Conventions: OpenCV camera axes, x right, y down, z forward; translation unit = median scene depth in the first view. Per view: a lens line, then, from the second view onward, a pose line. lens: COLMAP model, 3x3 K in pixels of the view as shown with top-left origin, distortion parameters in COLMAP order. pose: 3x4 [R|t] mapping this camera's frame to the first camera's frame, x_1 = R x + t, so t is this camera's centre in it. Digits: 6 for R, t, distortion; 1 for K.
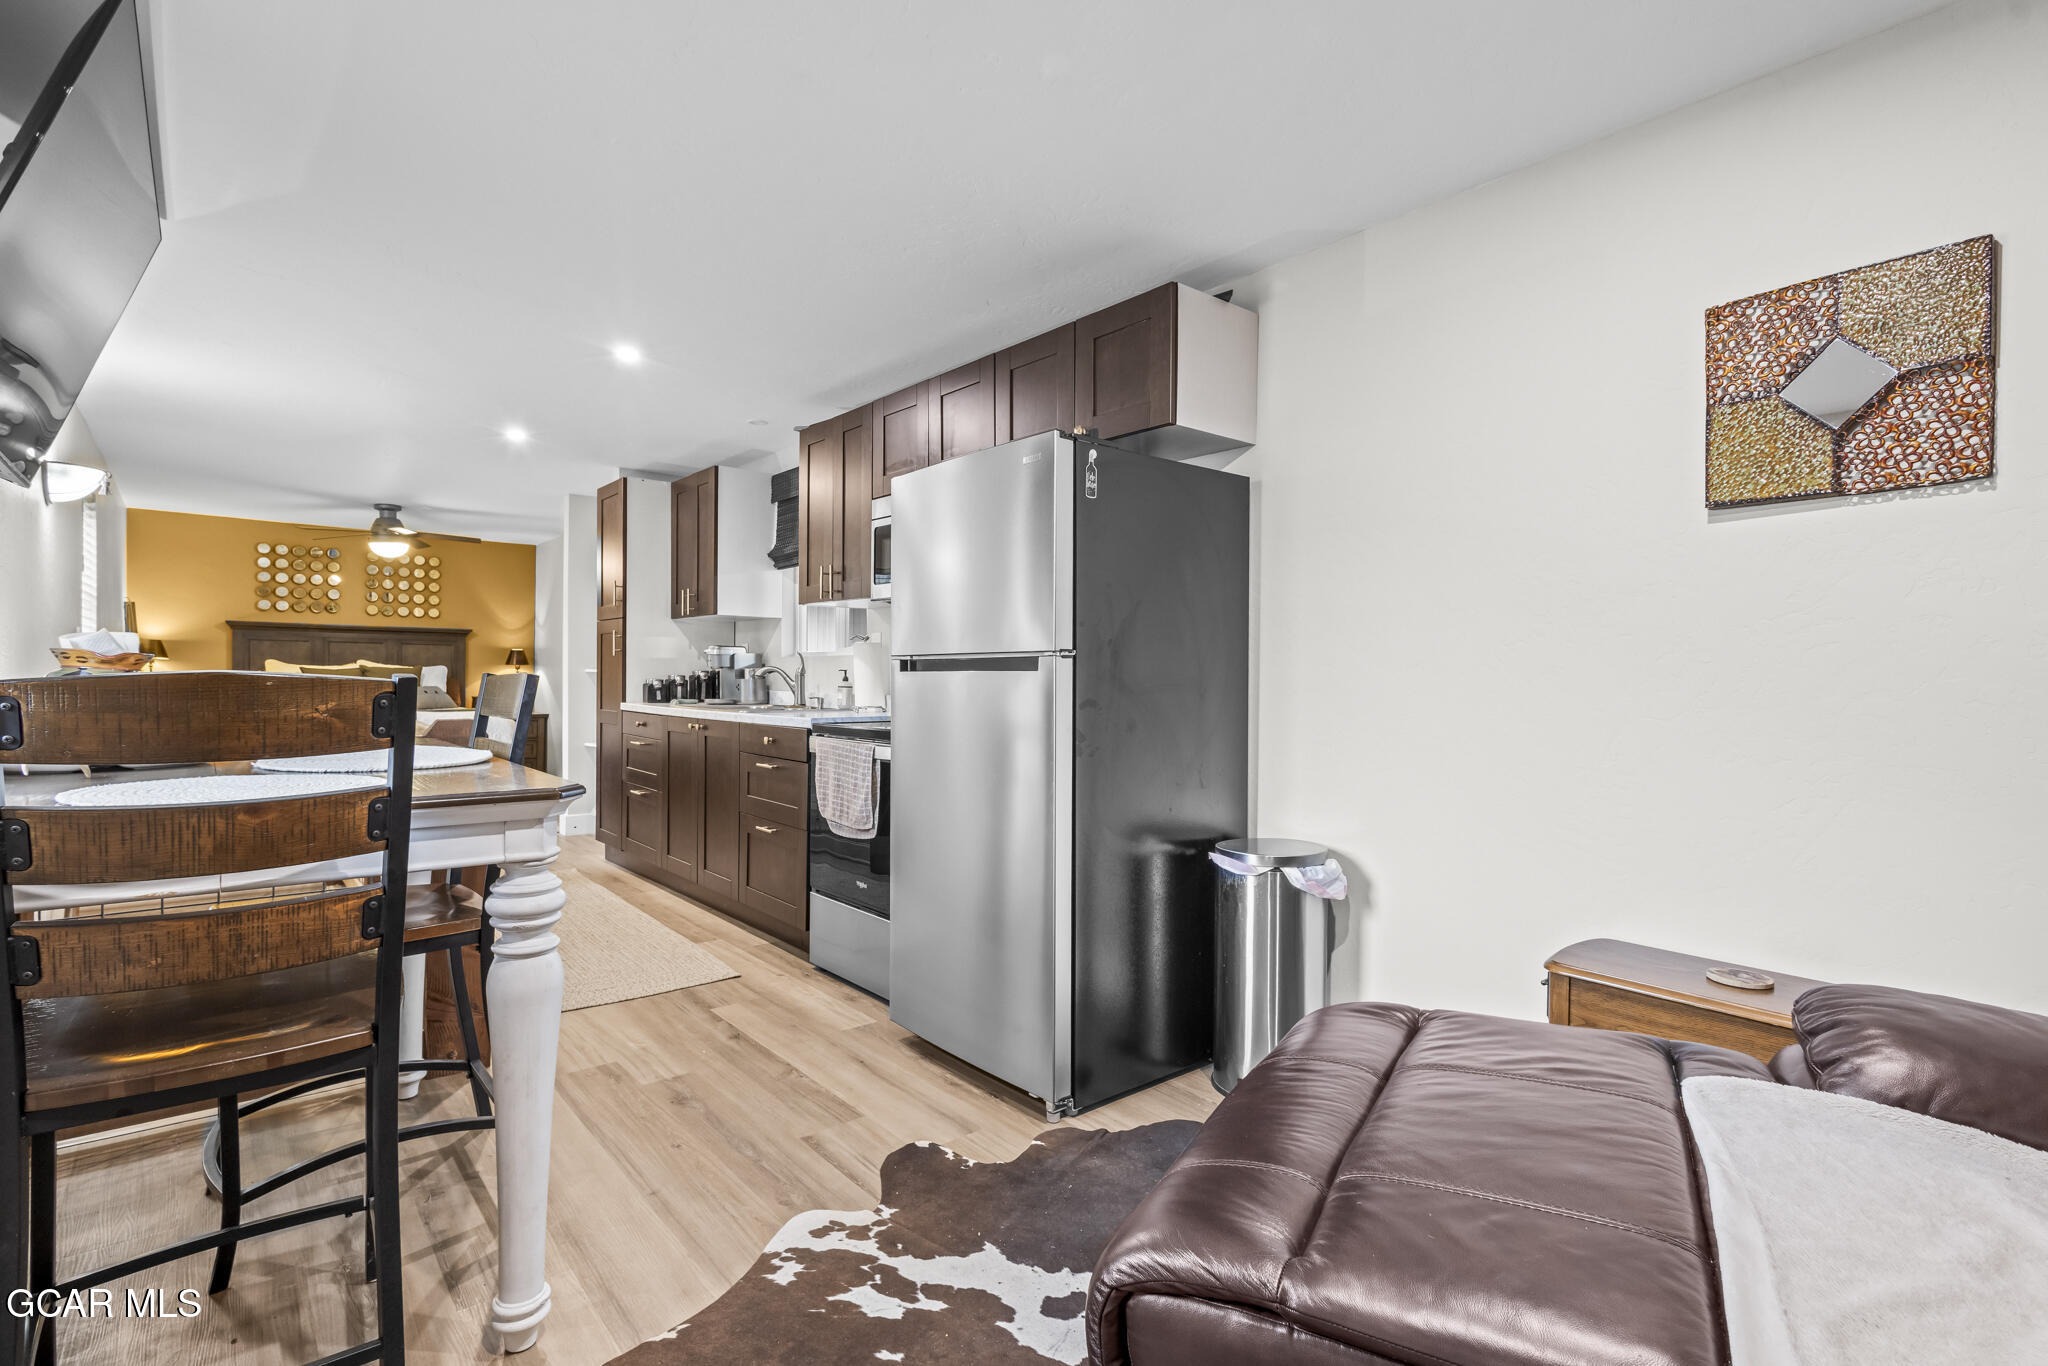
lens RADIAL K [[965.0, 0, 1033.6], [0, 965.0, 677.3], [0, 0, 1]] dist [0.004801, 0.000446]
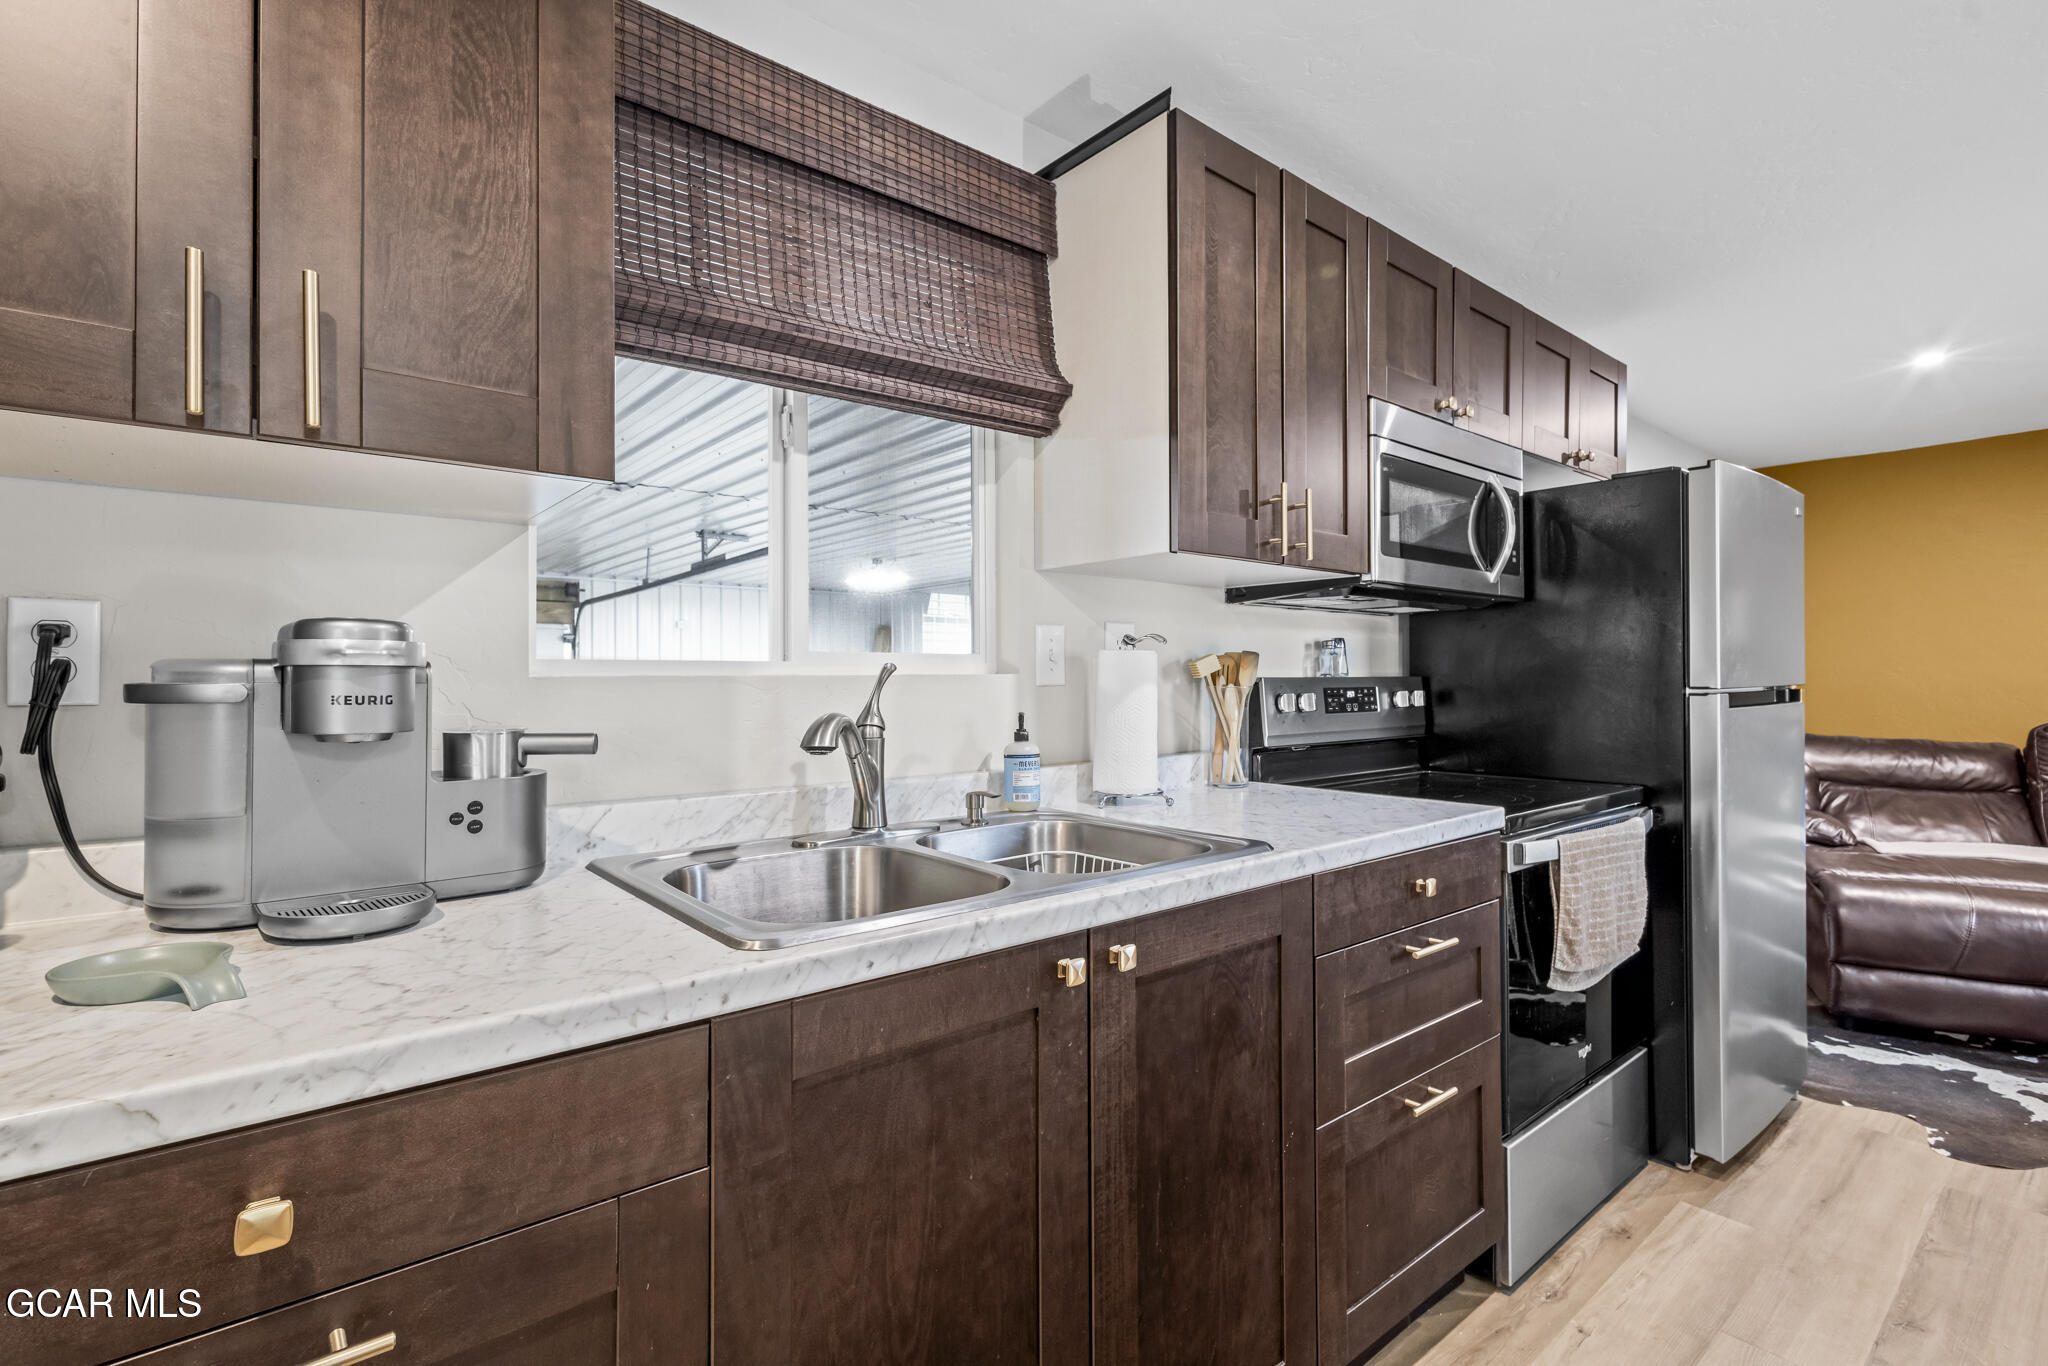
lens RADIAL K [[945.2, 0, 1027.4], [0, 945.2, 670.1], [0, 0, 1]] dist [0.003028, -0.001684]
pose [[0.022488, -0.003620, 0.999741, -0.546290], [0.005999, 0.999976, 0.003486, -0.024680], [-0.999729, 0.005919, 0.022509, 0.922666]]
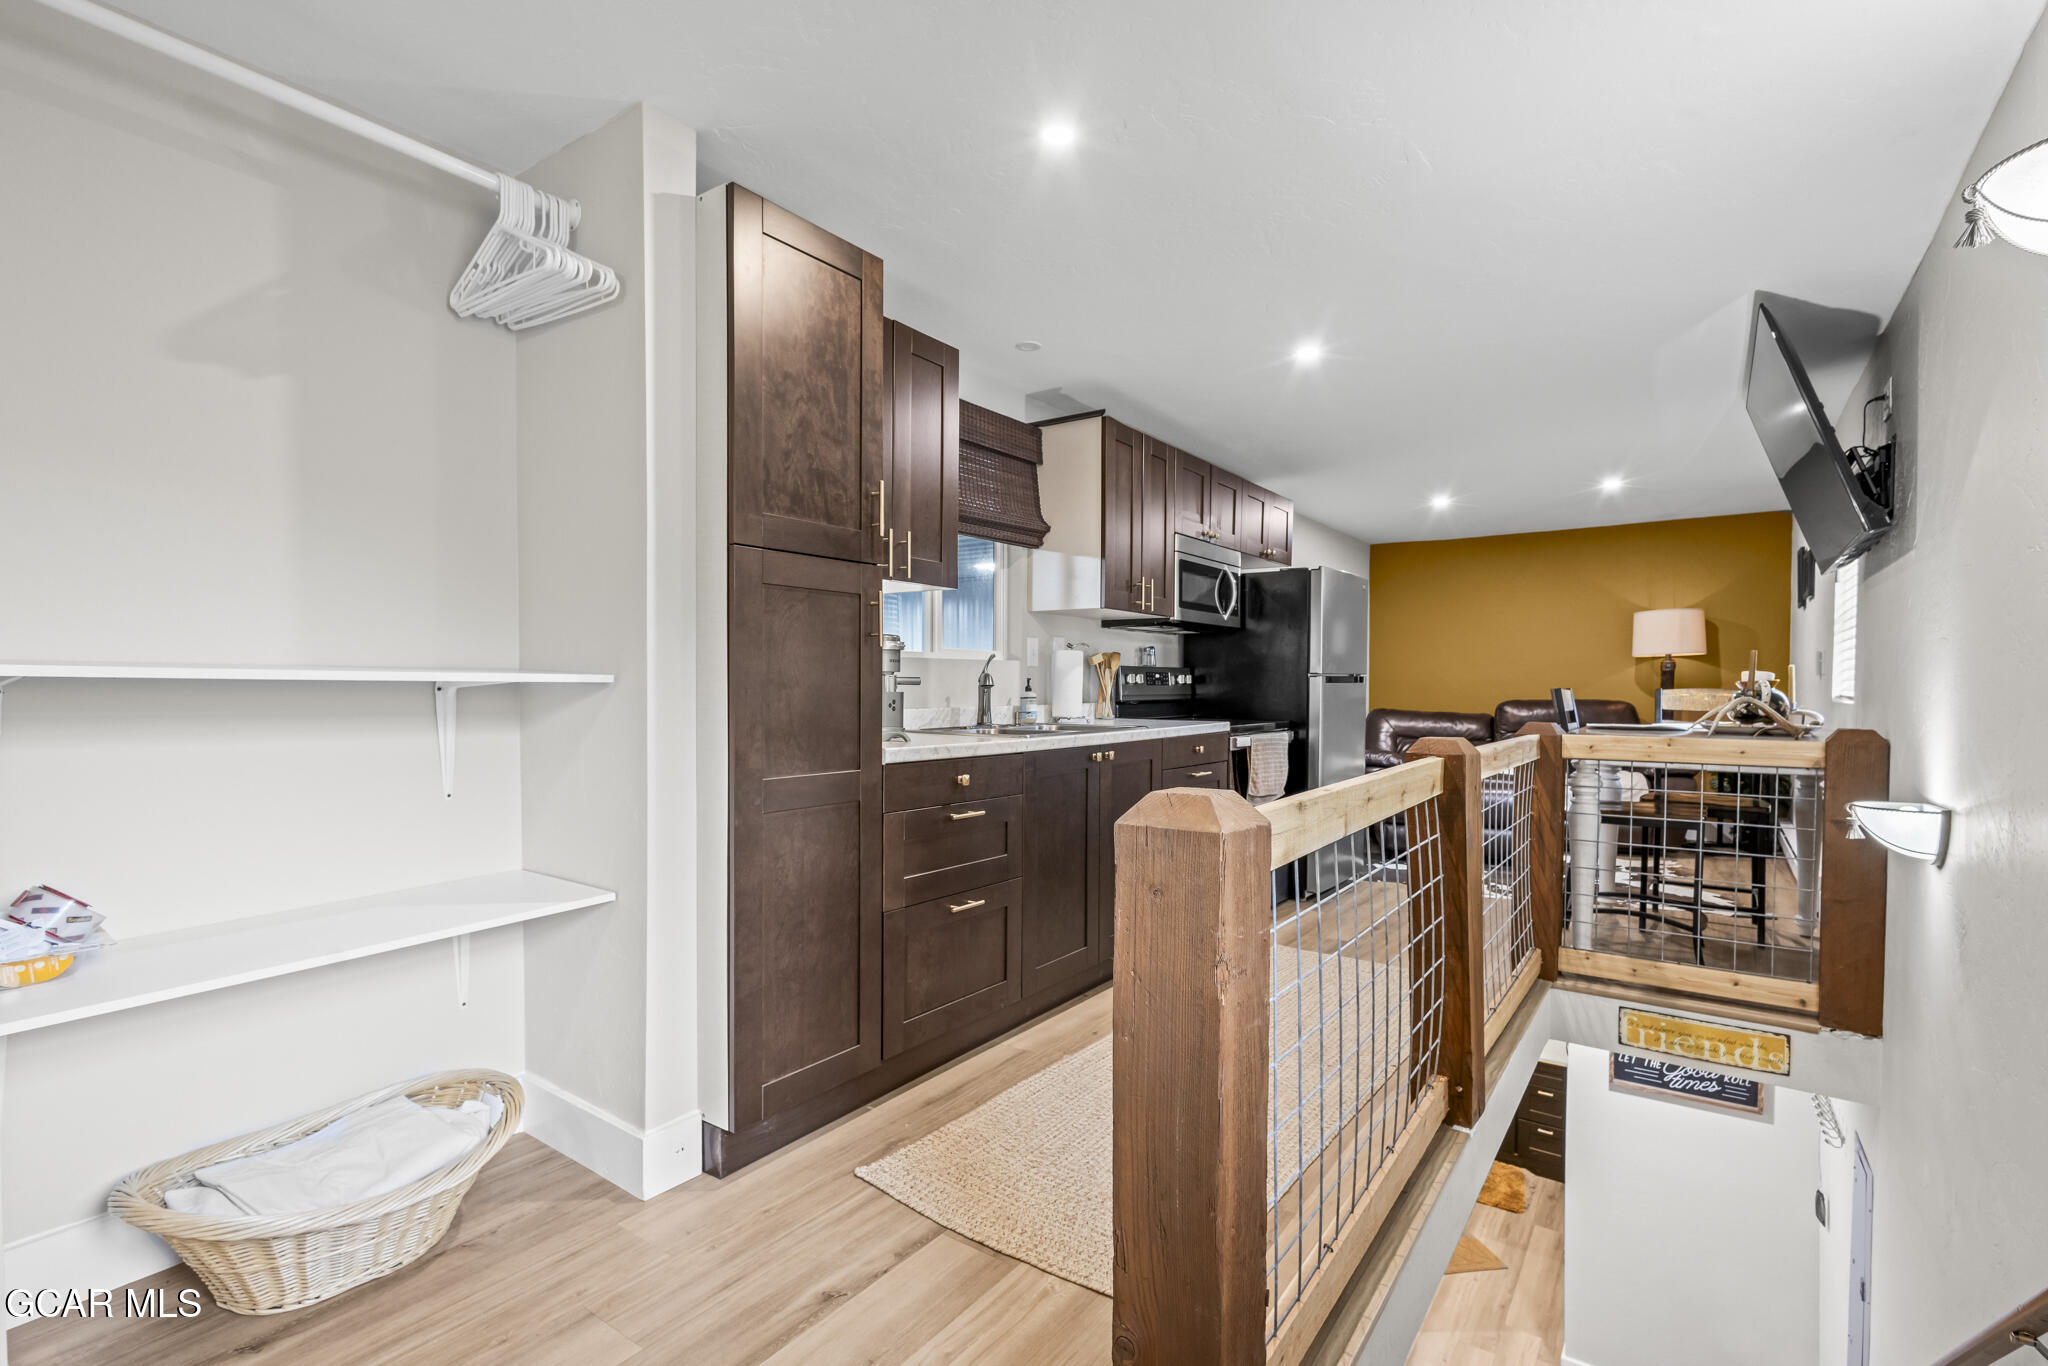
lens RADIAL K [[945.2, 0, 1023.0], [0, 945.2, 693.3], [0, 0, 1]] dist [0.003028, -0.001684]
pose [[-0.229364, -0.026655, 0.972976, -0.957795], [-0.009598, 0.999638, 0.025123, -0.014070], [-0.973293, -0.003576, -0.229537, 1.121624]]
